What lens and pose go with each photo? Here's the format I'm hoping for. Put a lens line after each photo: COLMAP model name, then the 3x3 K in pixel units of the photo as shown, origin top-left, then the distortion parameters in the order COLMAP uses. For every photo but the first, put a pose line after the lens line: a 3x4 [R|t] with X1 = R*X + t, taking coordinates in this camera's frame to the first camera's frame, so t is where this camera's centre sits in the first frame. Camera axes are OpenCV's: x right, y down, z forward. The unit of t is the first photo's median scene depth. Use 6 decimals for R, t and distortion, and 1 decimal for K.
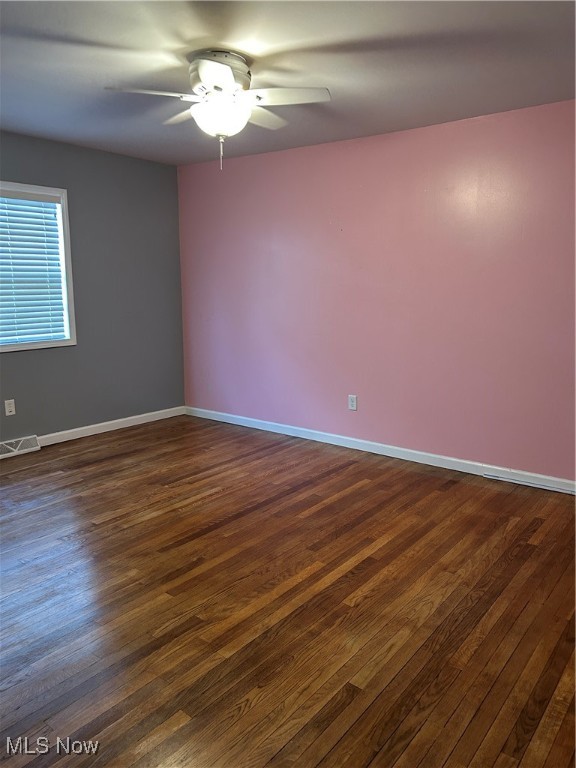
lens RADIAL K [[585.4, 0, 292.8], [0, 585.4, 383.7], [0, 0, 1]] dist [0.059677, -0.067918]
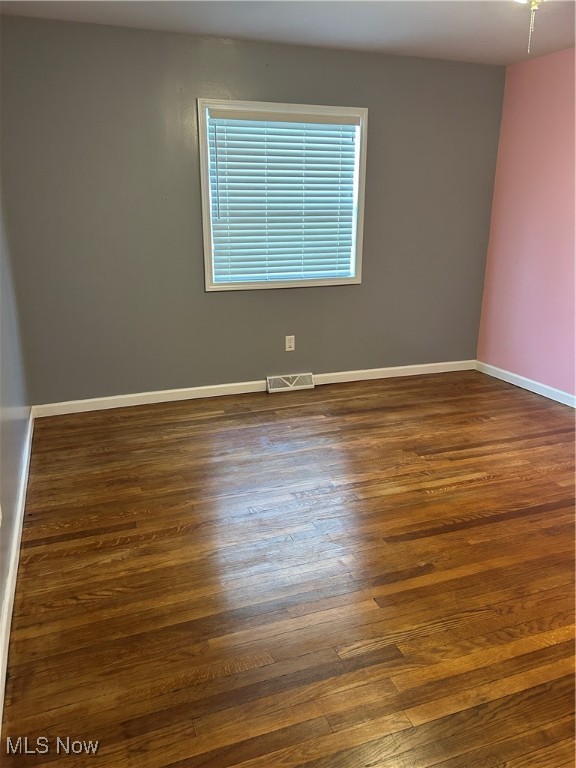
lens RADIAL K [[585.4, 0, 284.9], [0, 585.4, 387.3], [0, 0, 1]] dist [0.059677, -0.067918]
pose [[0.847691, 0.158833, -0.506155, 0.036042], [-0.096266, 0.984341, 0.147667, -0.035844], [0.521683, -0.076450, 0.849707, 0.157347]]
